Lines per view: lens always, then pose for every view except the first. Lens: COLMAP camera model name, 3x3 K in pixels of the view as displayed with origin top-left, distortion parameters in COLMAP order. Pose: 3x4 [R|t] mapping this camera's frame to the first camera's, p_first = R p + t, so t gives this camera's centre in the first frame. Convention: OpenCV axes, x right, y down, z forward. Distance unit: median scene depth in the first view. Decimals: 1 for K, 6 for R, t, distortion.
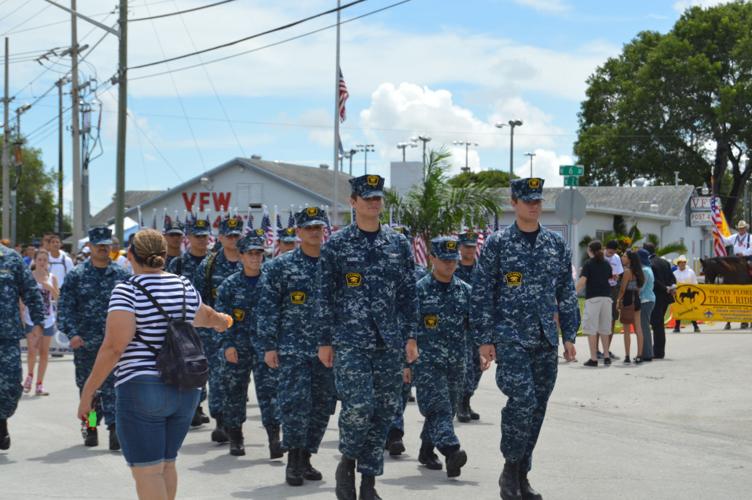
lens RADIAL K [[1919.1, 0, 413.0], [0, 1919.1, 220.3], [0, 0, 1]] dist [-0.018871, 0.000000]
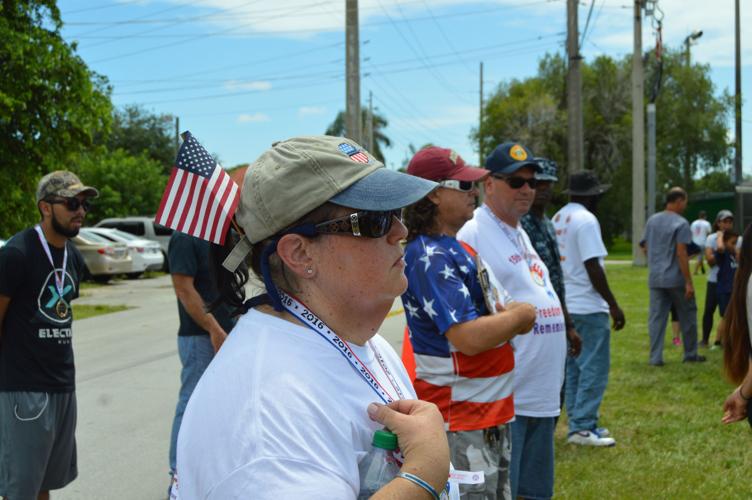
lens RADIAL K [[1030.5, 0, 378.7], [0, 1030.5, 249.8], [0, 0, 1]] dist [-0.030794, 0.000000]
pose [[0.861262, 0.005578, -0.508130, -0.110923], [0.015528, 0.999184, 0.037287, 0.016659], [0.507924, -0.040004, 0.860473, 0.637663]]
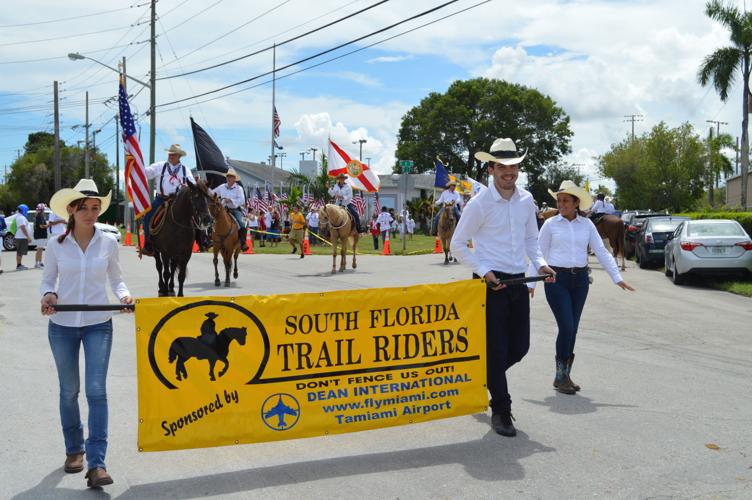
lens RADIAL K [[919.3, 0, 406.7], [0, 919.3, 239.9], [0, 0, 1]] dist [-0.052770, 0.000000]
pose [[0.992285, -0.004626, 0.123893, -0.017872], [-0.001785, 0.998667, 0.051584, 0.000120], [-0.123966, -0.051407, 0.990954, 0.093482]]
